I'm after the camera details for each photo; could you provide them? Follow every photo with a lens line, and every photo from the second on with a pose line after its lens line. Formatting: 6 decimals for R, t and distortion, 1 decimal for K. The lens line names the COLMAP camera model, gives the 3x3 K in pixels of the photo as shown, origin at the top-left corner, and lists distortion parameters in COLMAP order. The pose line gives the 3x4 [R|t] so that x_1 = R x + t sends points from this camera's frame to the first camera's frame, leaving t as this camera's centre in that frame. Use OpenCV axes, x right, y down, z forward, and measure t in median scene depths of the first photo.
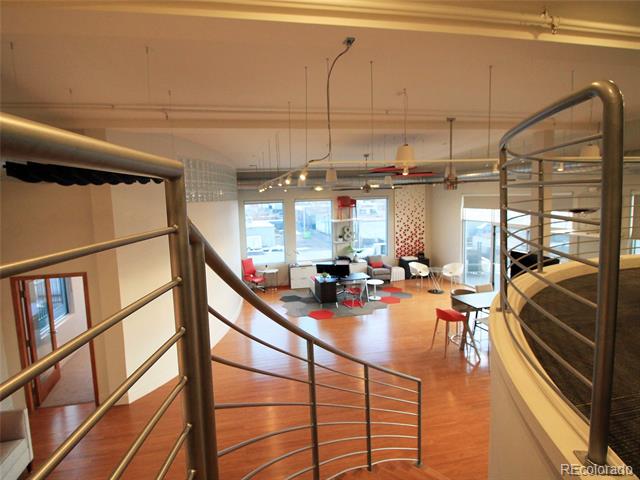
lens RADIAL K [[340.2, 0, 302.2], [0, 340.2, 246.3], [0, 0, 1]] dist [-0.004122, -0.005070]
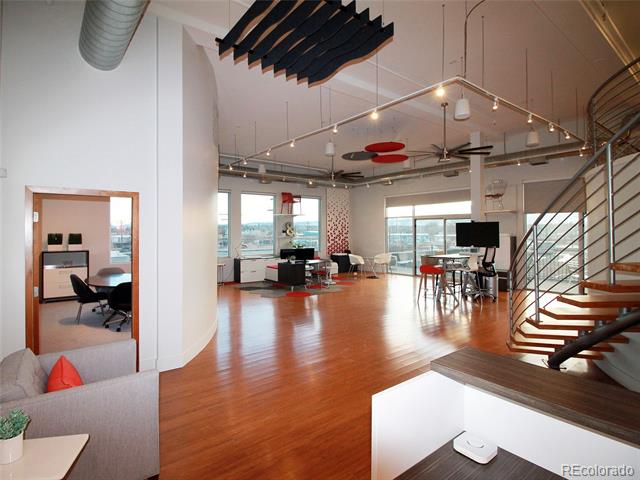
lens RADIAL K [[340.2, 0, 317.6], [0, 340.2, 236.6], [0, 0, 1]] dist [-0.004122, -0.005070]
pose [[0.896490, 0.019258, 0.442645, -0.234522], [0.040267, 0.991379, -0.124683, 0.111853], [-0.441230, 0.129601, 0.887986, 0.052037]]
